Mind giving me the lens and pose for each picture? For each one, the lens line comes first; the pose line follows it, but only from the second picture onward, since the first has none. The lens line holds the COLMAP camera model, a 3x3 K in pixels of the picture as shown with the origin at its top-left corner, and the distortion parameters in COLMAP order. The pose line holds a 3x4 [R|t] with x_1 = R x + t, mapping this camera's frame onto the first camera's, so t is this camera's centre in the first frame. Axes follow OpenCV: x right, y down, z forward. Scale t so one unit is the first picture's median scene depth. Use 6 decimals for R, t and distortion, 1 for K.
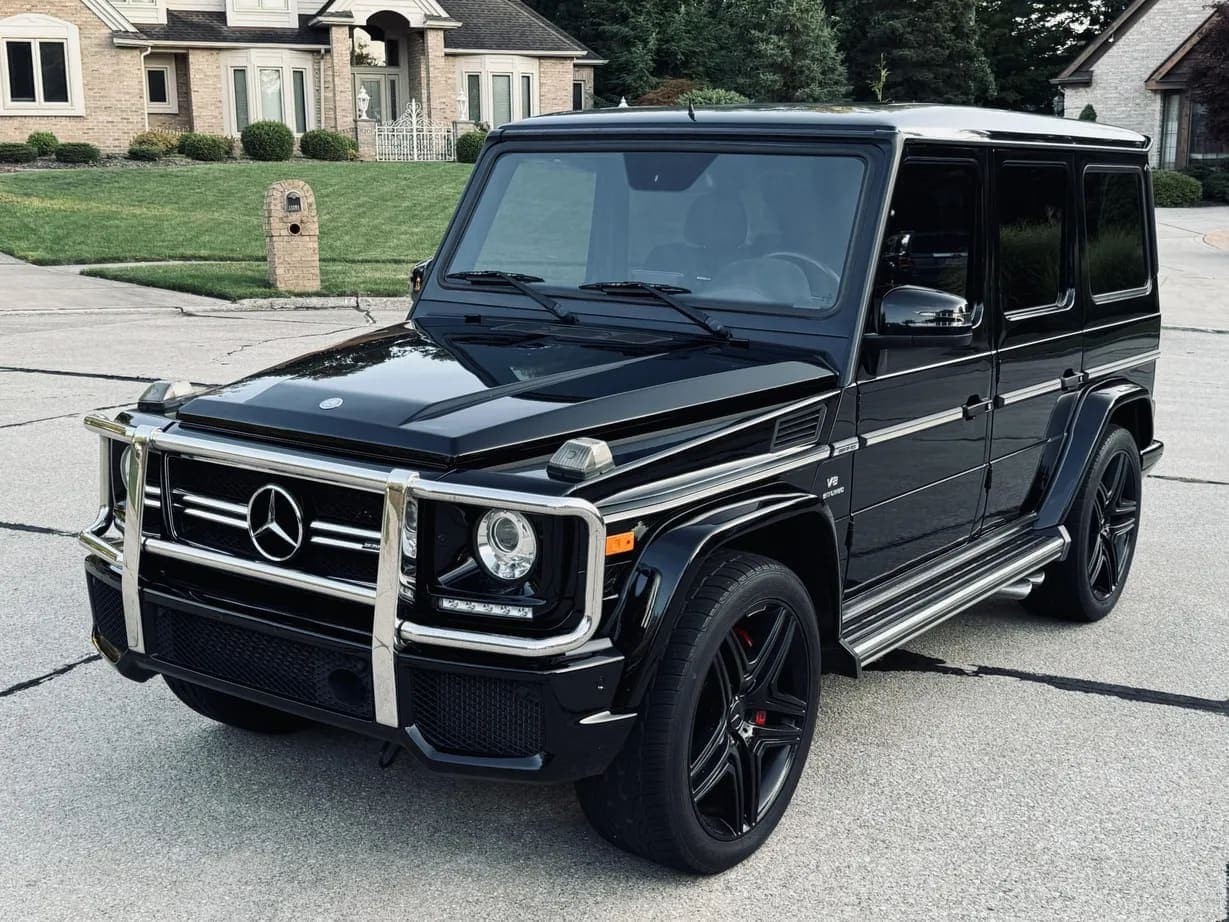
lens RADIAL K [[1502.5, 0, 614.5], [0, 1502.5, 461.0], [0, 0, 1]] dist [0.203868, -0.485436]
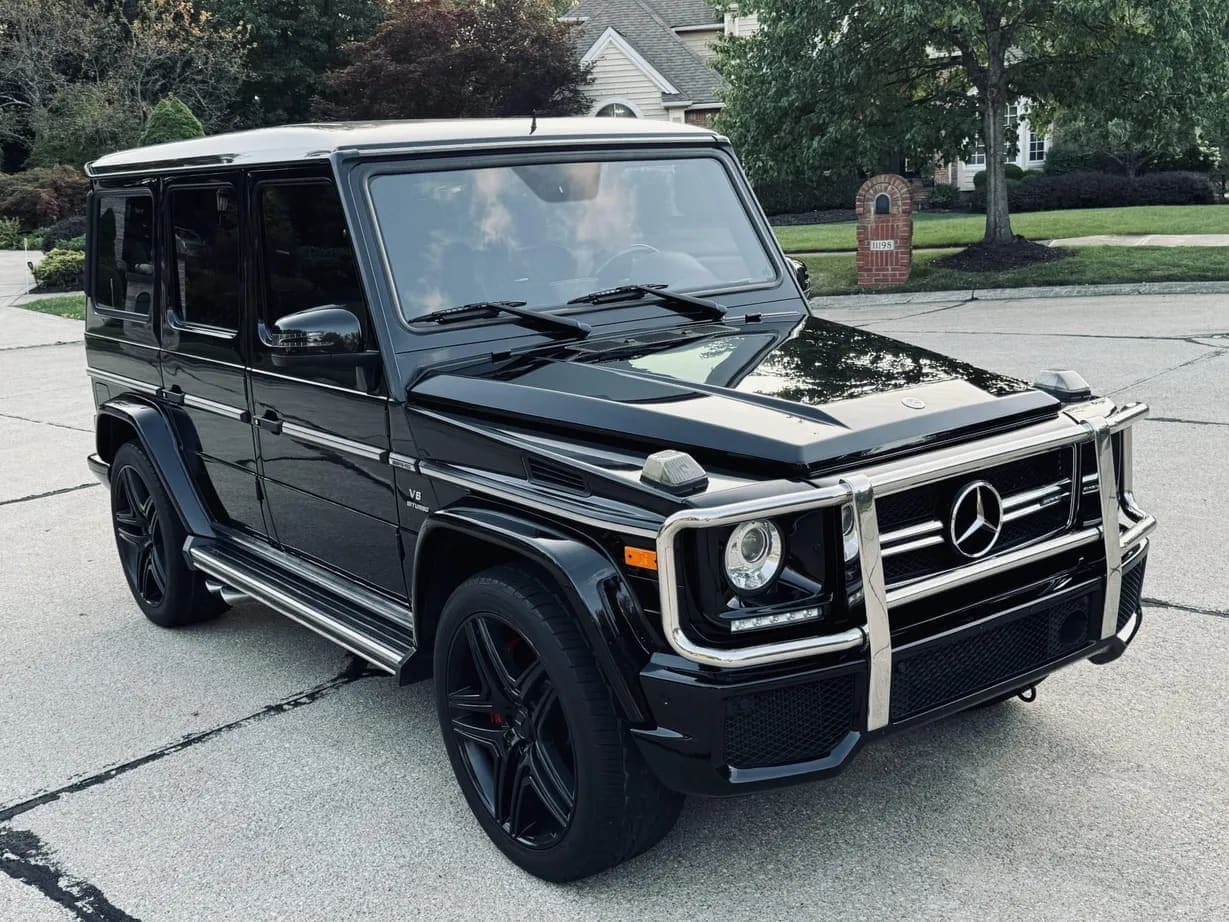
lens RADIAL K [[1333.2, 0, 614.5], [0, 1333.2, 461.0], [0, 0, 1]] dist [0.219710, -0.489647]
pose [[0.310075, -0.240985, 0.919663, -0.718641], [0.244325, 0.955051, 0.167881, -0.132511], [-0.918781, 0.172641, 0.355016, 0.575822]]
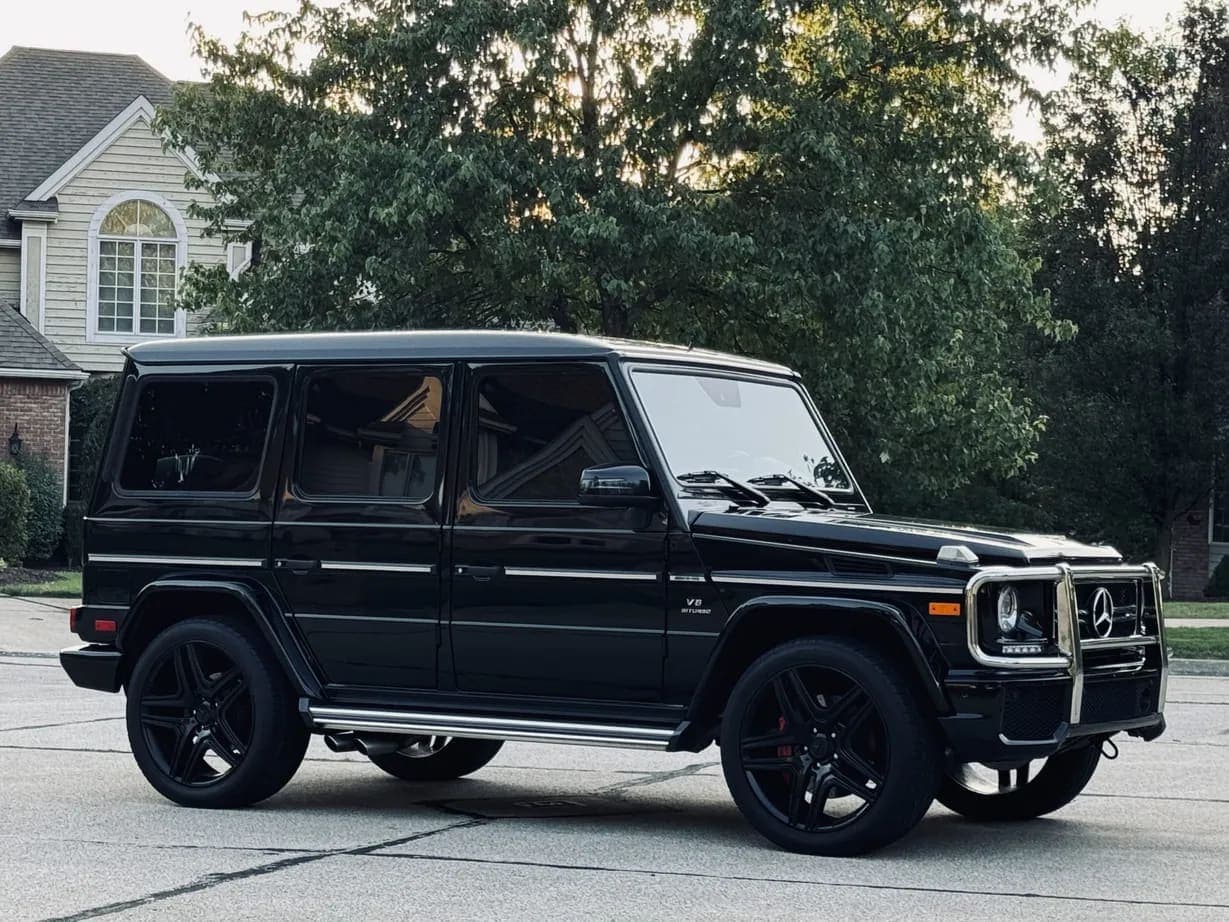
lens RADIAL K [[2728.5, 0, 614.5], [0, 2728.5, 461.0], [0, 0, 1]] dist [0.046719, 0.005277]
pose [[-0.057909, -0.002583, 0.998319, -1.943744], [0.171445, 0.985114, 0.012493, -0.151940], [-0.983490, 0.171880, -0.056604, 1.048915]]
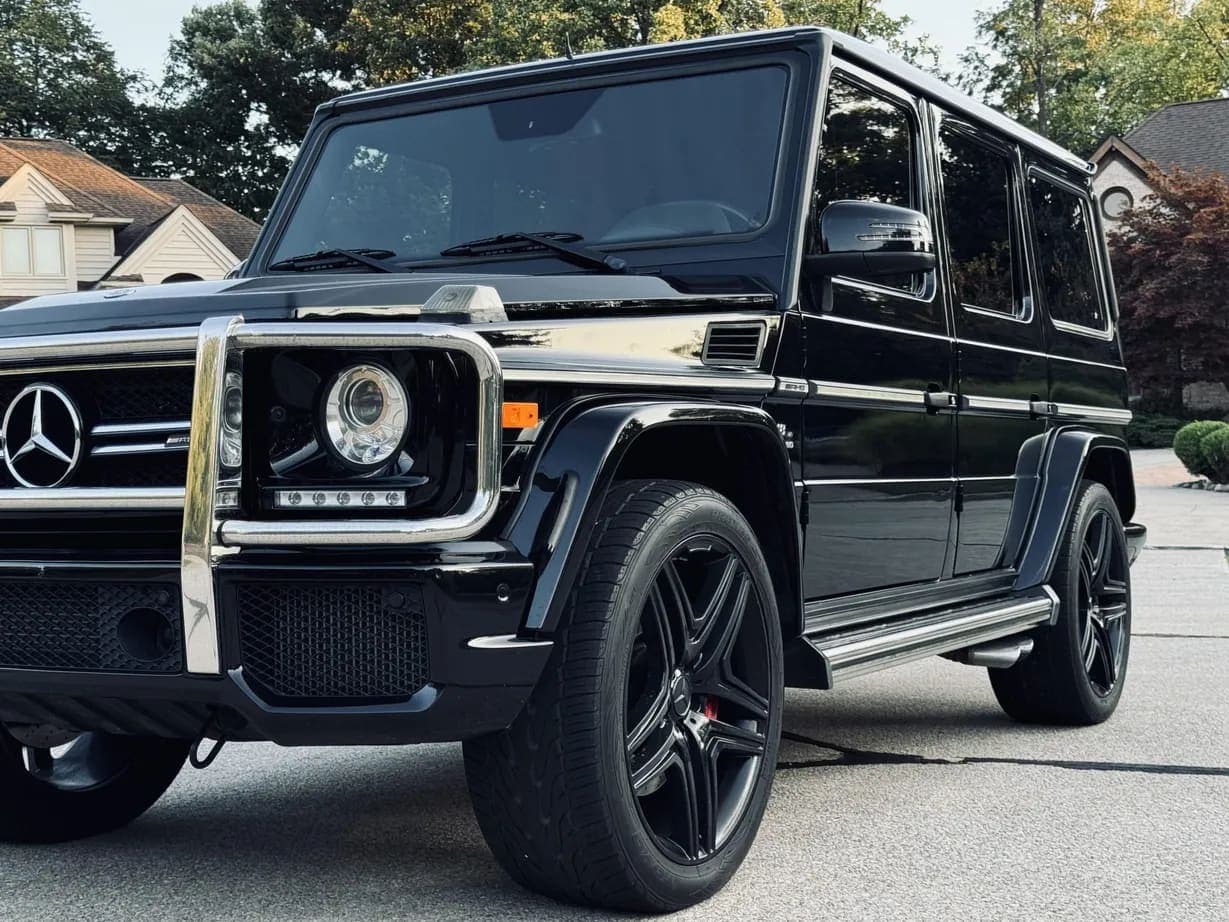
lens RADIAL K [[1765.4, 0, 614.5], [0, 1765.4, 461.0], [0, 0, 1]] dist [0.110682, 0.022343]
pose [[0.995016, -0.036841, 0.092663, -0.019046], [0.054310, 0.979550, -0.193733, 0.150644], [-0.083630, 0.197800, 0.976668, 0.089038]]
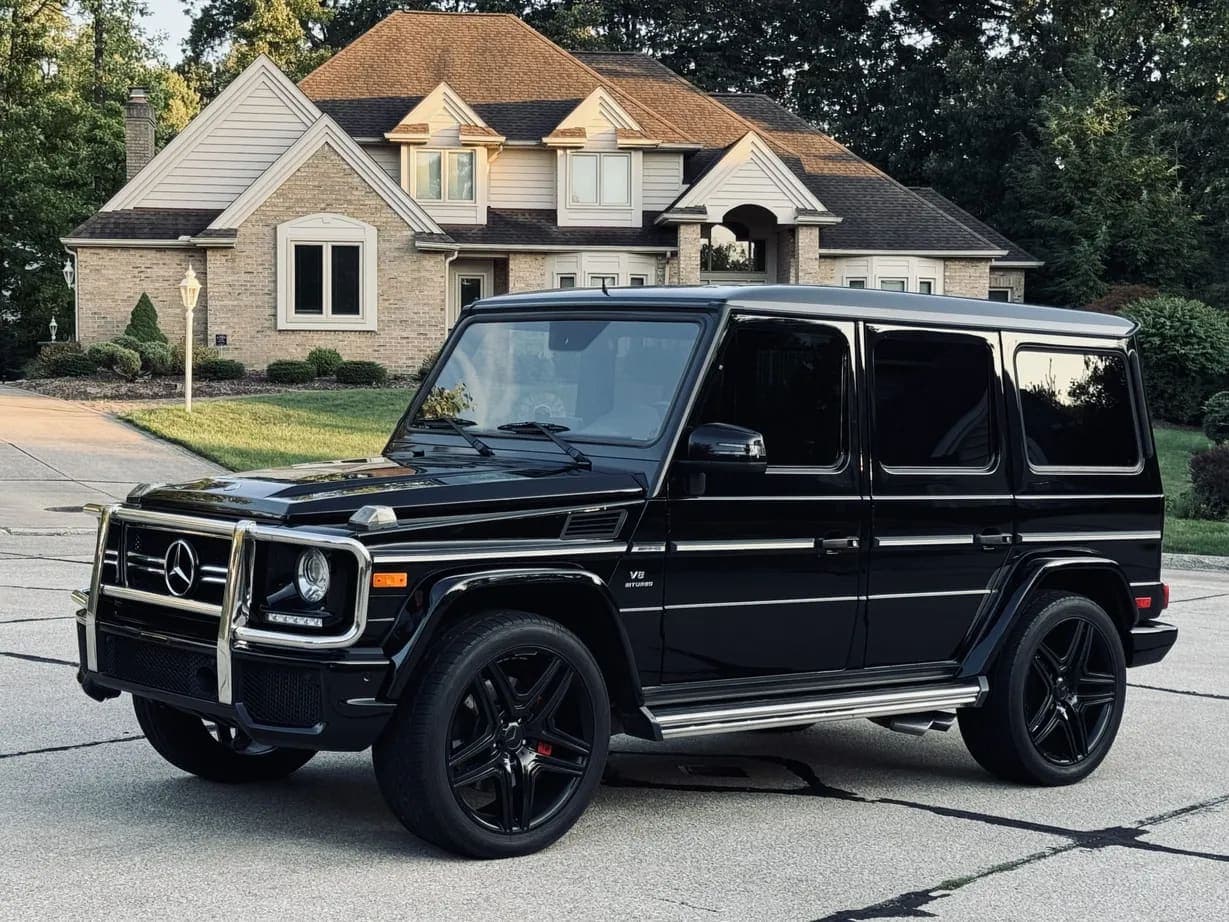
lens RADIAL K [[2126.3, 0, 614.5], [0, 2126.3, 461.0], [0, 0, 1]] dist [0.163836, -0.038925]
pose [[0.970923, 0.021190, -0.238453, 0.402667], [-0.060388, 0.985541, -0.158308, 0.148164], [0.231651, 0.168105, 0.958164, -0.513552]]
